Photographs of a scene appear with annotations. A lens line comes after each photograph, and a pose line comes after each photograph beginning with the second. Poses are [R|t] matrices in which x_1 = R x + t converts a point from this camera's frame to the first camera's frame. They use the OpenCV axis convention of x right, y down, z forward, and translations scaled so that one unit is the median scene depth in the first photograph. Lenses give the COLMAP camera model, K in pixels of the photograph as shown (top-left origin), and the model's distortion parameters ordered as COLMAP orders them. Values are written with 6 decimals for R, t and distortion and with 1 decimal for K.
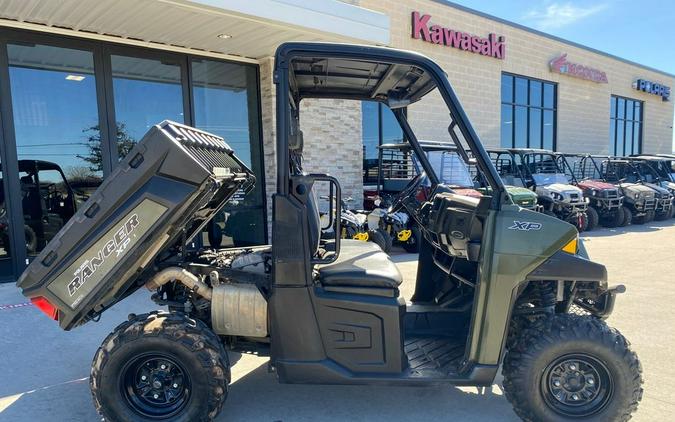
lens RADIAL K [[532.1, 0, 329.3], [0, 532.1, 247.5], [0, 0, 1]] dist [0.035119, -0.028284]
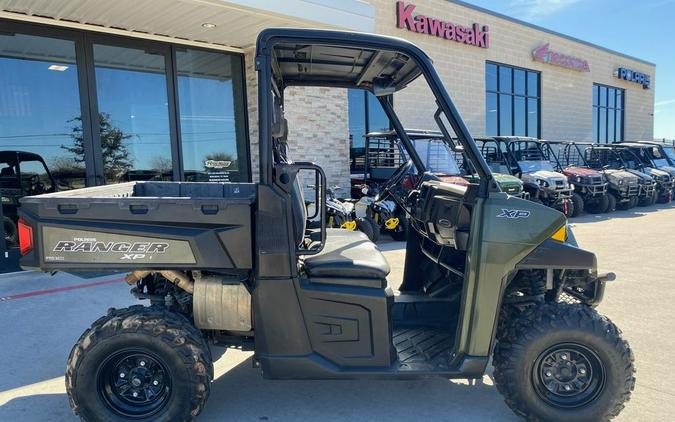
lens RADIAL K [[532.1, 0, 330.5], [0, 532.1, 224.4], [0, 0, 1]] dist [0.035119, -0.028284]
pose [[0.999651, -0.010300, 0.024312, 0.001653], [0.010831, 0.999703, -0.021813, -0.000657], [-0.024080, 0.022069, 0.999466, 0.007250]]
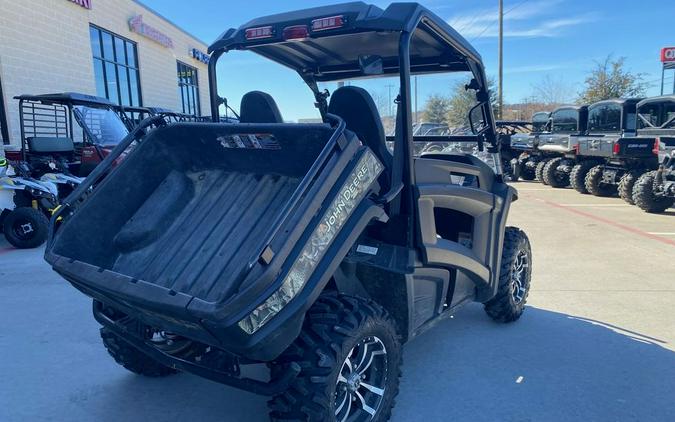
lens RADIAL K [[532.1, 0, 335.6], [0, 532.1, 201.4], [0, 0, 1]] dist [0.035119, -0.028284]
pose [[0.642056, -0.100250, 0.760075, -0.240498], [0.106945, 0.993432, 0.040689, -0.016101], [-0.759162, 0.055161, 0.648561, 0.131330]]
